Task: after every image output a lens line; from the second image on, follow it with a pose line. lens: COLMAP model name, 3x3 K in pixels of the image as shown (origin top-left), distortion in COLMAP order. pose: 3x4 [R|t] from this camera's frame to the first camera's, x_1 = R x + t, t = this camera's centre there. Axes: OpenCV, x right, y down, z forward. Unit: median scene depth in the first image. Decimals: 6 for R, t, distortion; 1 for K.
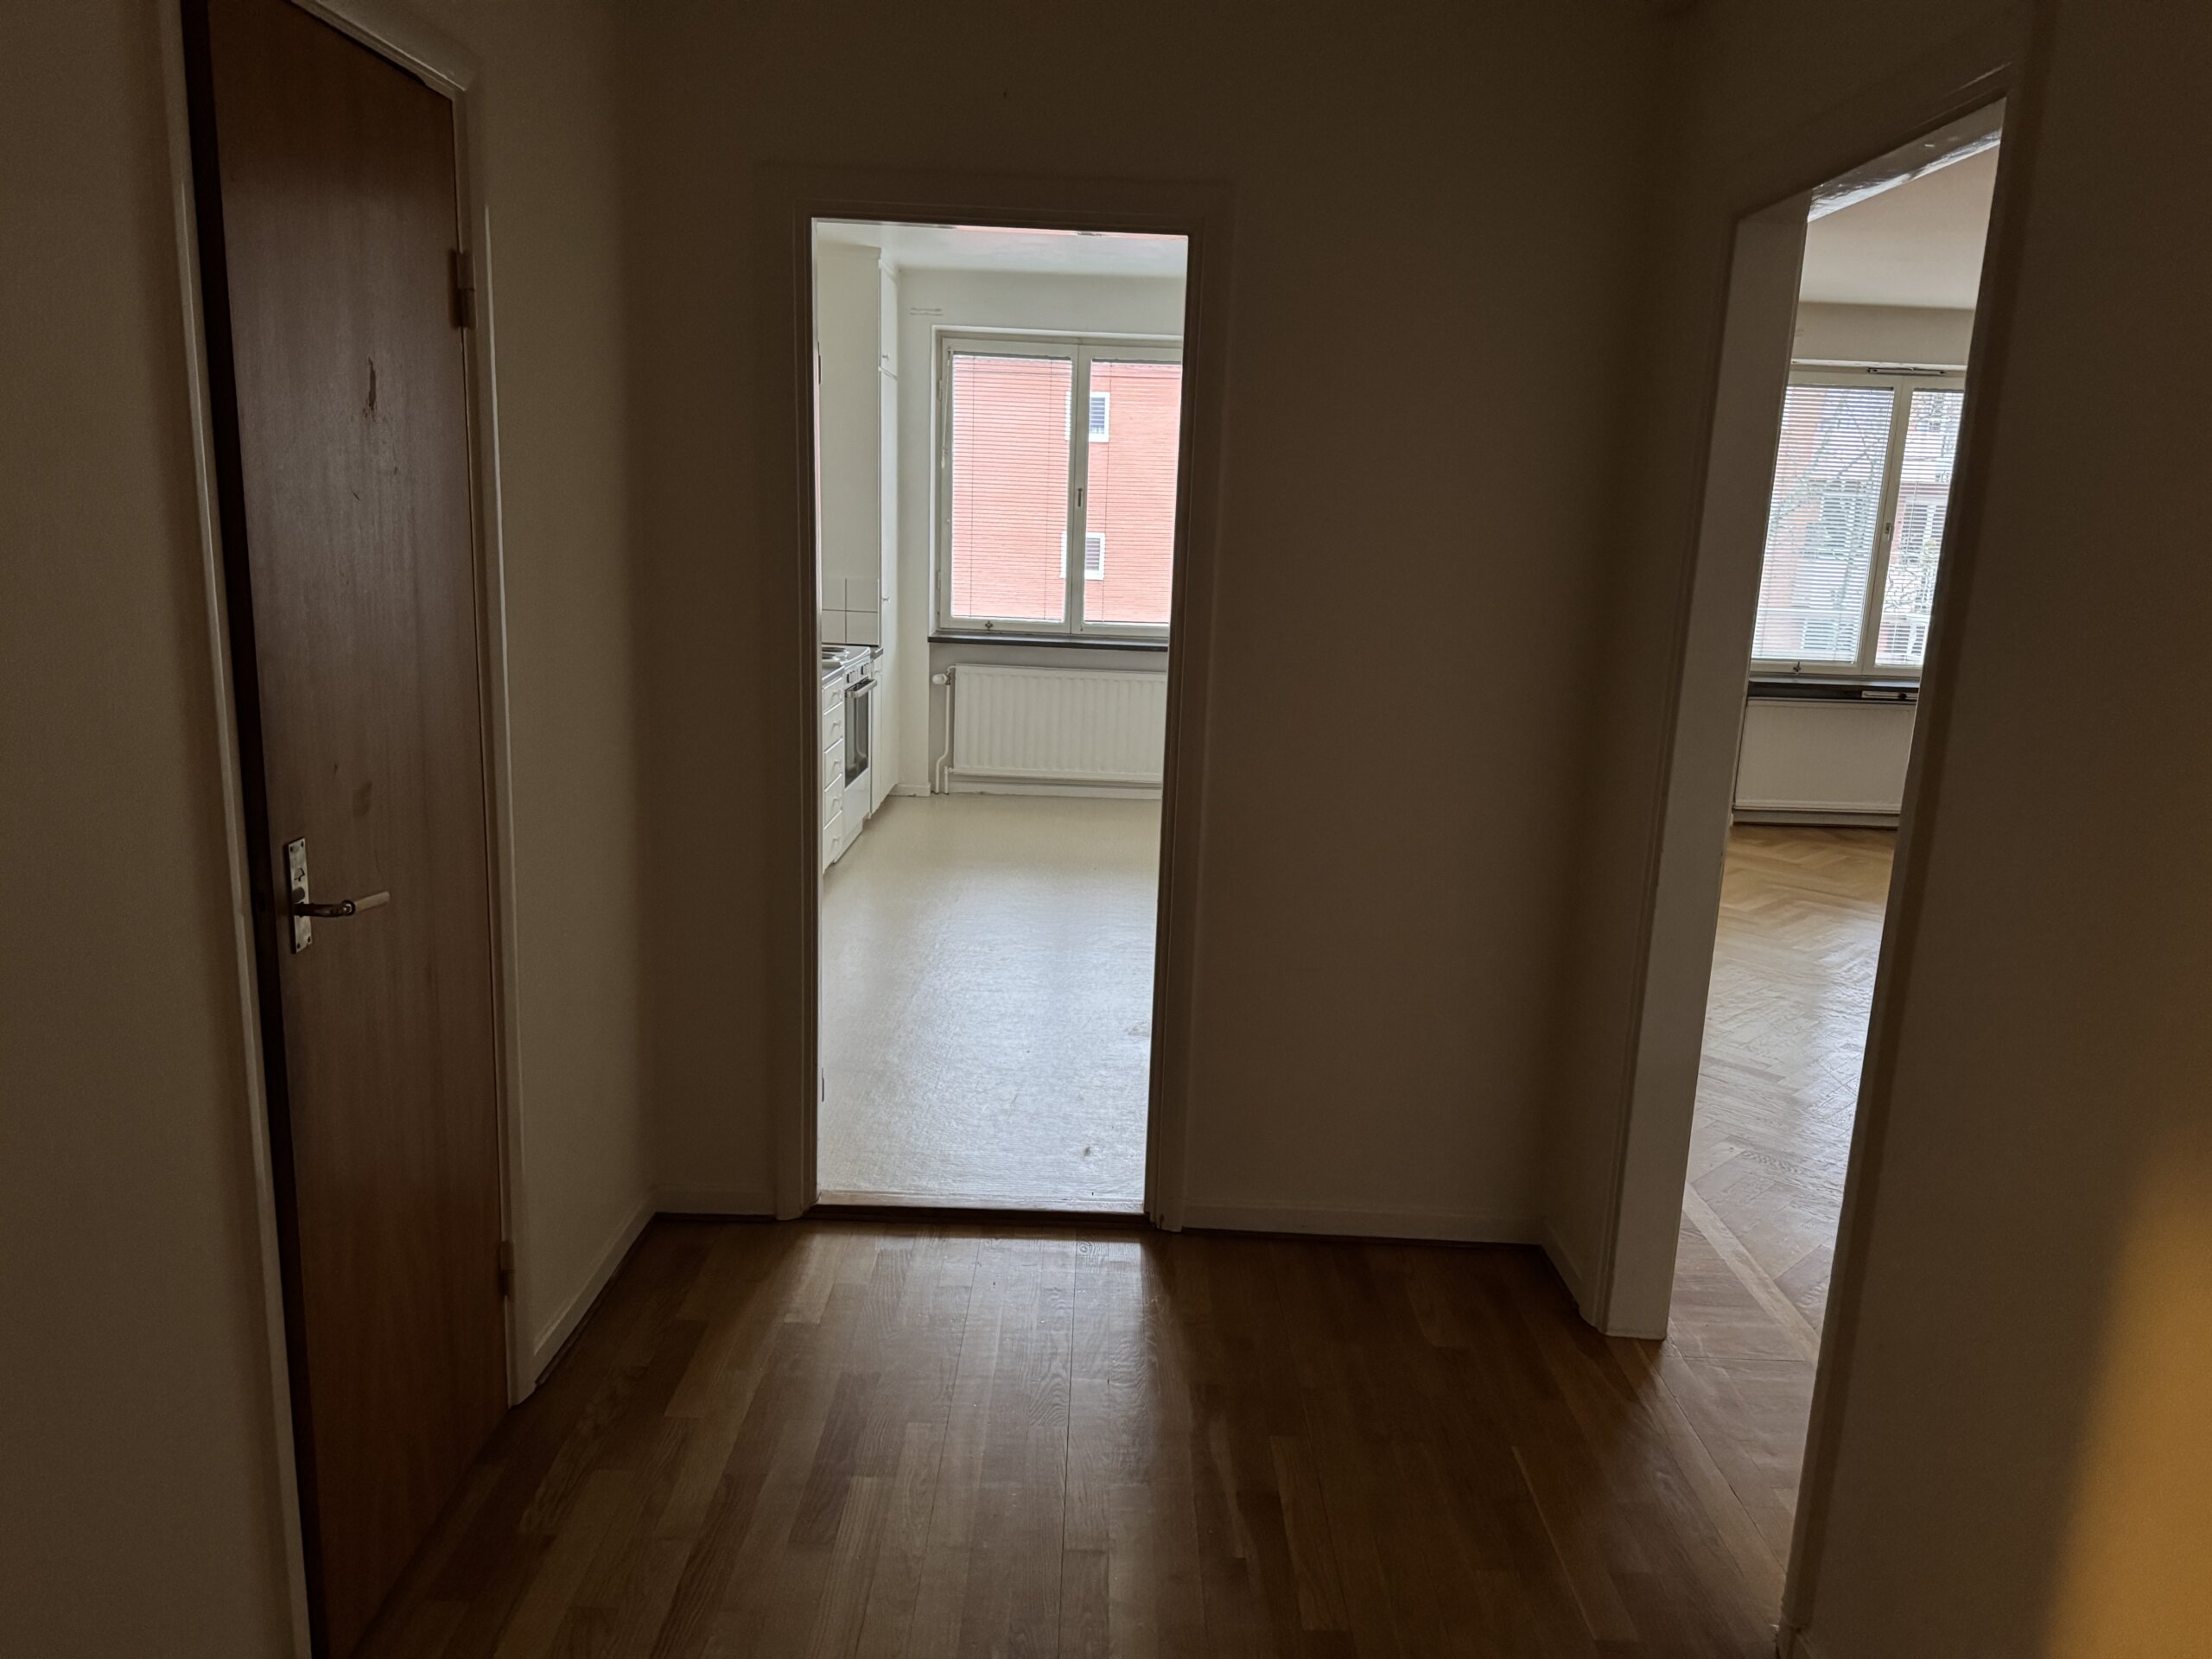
lens RADIAL K [[1554.9, 0, 1074.9], [0, 1554.9, 835.0], [0, 0, 1]] dist [0.099170, -0.000621]
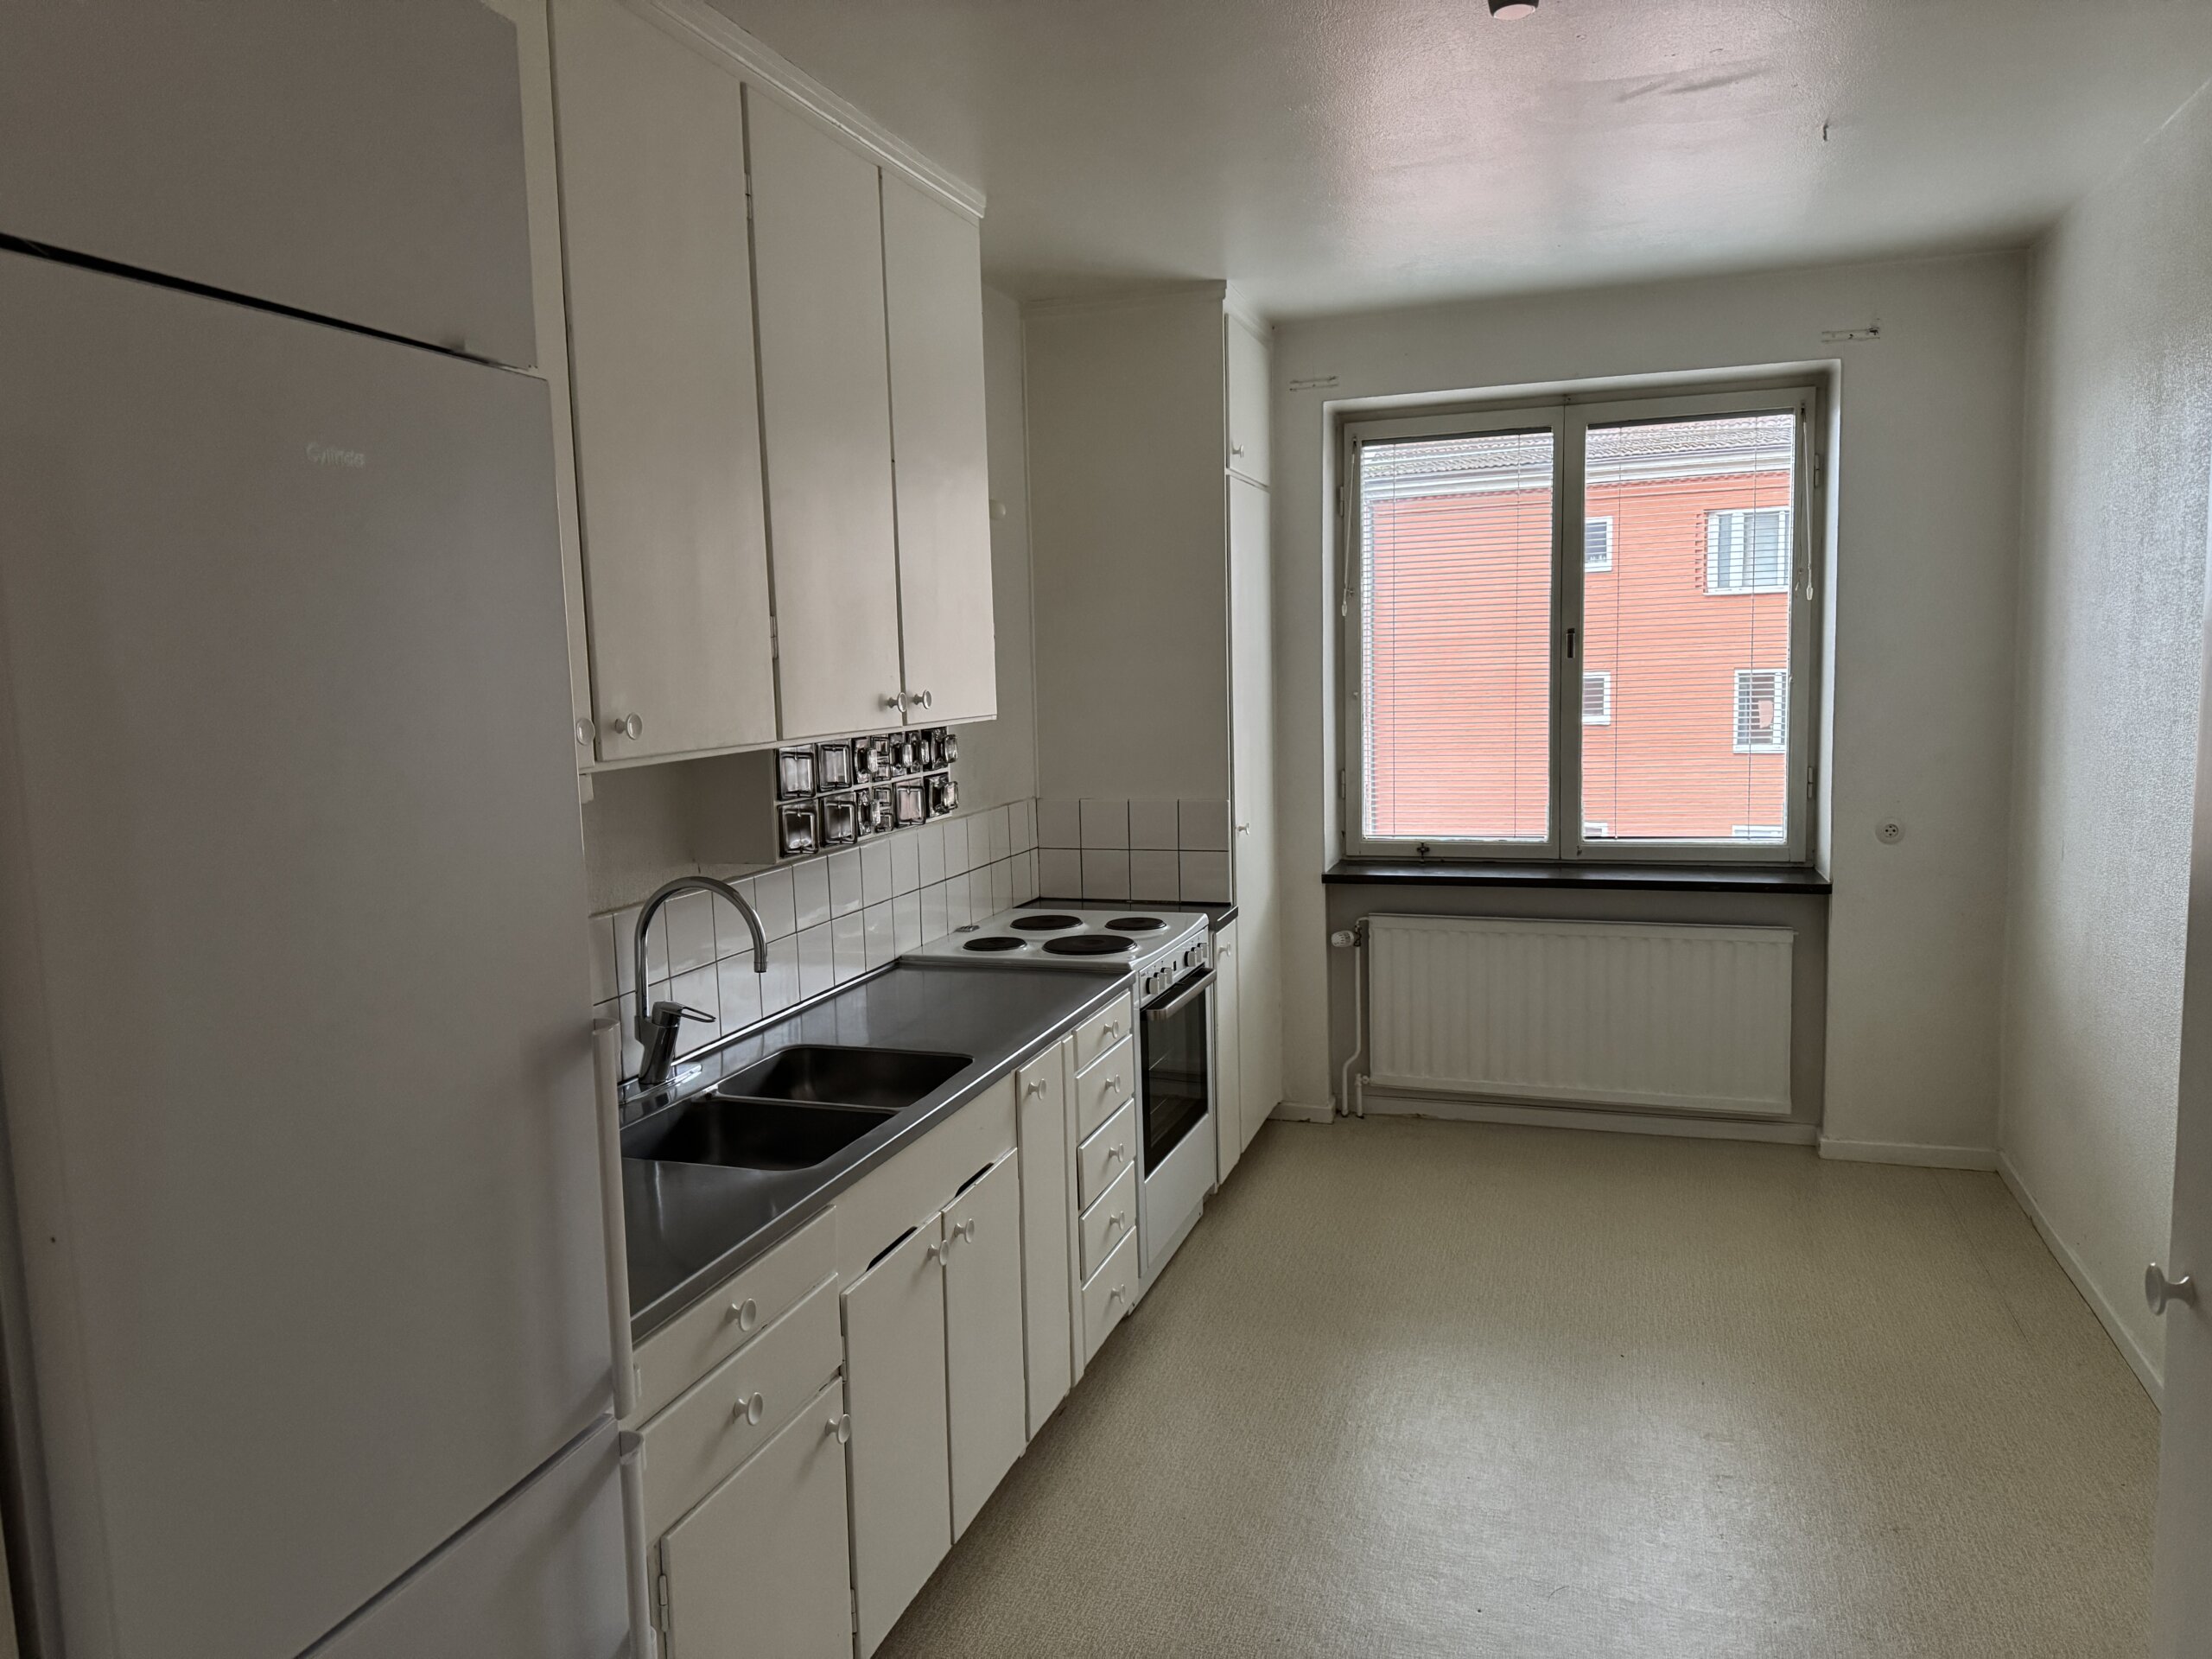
lens RADIAL K [[1554.9, 0, 1074.9], [0, 1554.9, 835.0], [0, 0, 1]] dist [0.099170, -0.000621]
pose [[0.951791, -0.027131, -0.305547, 0.004834], [-0.000842, 0.995846, -0.091048, -0.083680], [0.306748, 0.086916, 0.947814, 0.355997]]
